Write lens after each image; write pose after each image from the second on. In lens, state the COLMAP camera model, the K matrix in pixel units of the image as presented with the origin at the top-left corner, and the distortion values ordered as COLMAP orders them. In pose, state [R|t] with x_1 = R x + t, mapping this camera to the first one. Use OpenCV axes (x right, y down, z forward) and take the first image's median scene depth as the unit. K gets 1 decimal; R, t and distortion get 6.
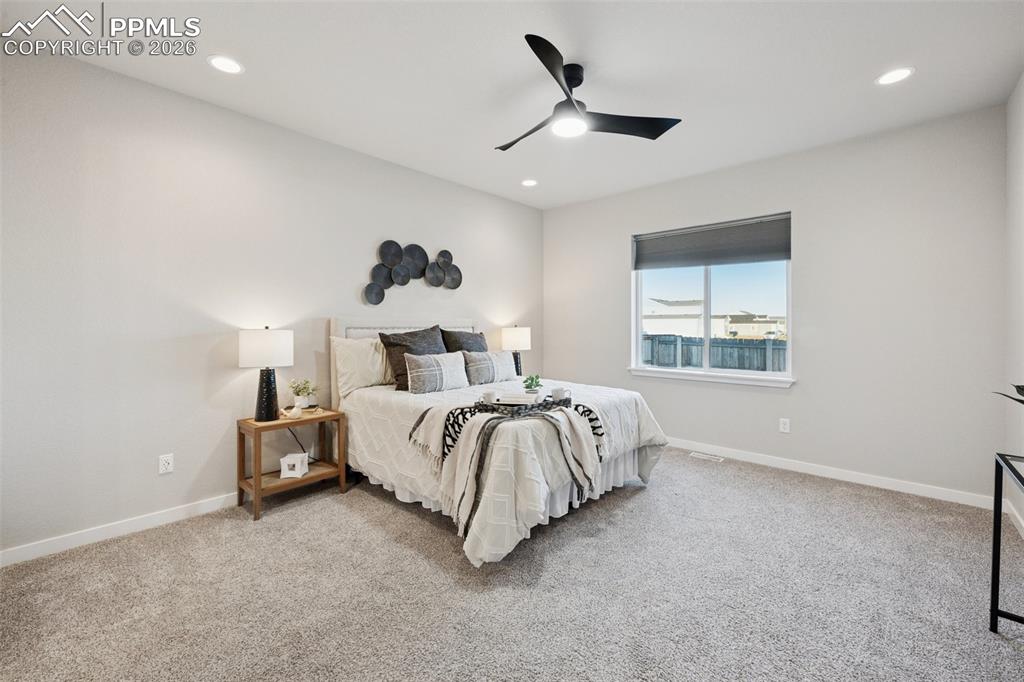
lens RADIAL K [[417.9, 0, 507.0], [0, 417.9, 332.0], [0, 0, 1]] dist [0.001254, -0.000634]
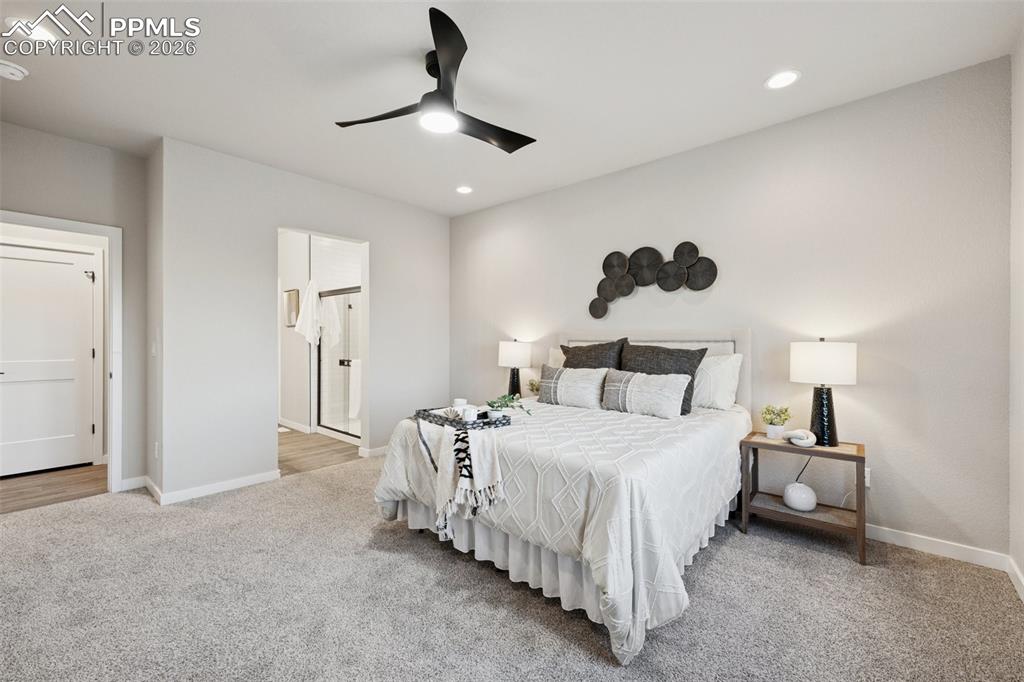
lens RADIAL K [[417.9, 0, 509.1], [0, 417.9, 341.4], [0, 0, 1]] dist [0.001254, -0.000634]
pose [[0.038826, 0.004544, -0.999236, 0.688010], [-0.015813, 0.999867, 0.003933, -0.009033], [0.999121, 0.015648, 0.038893, 0.711104]]
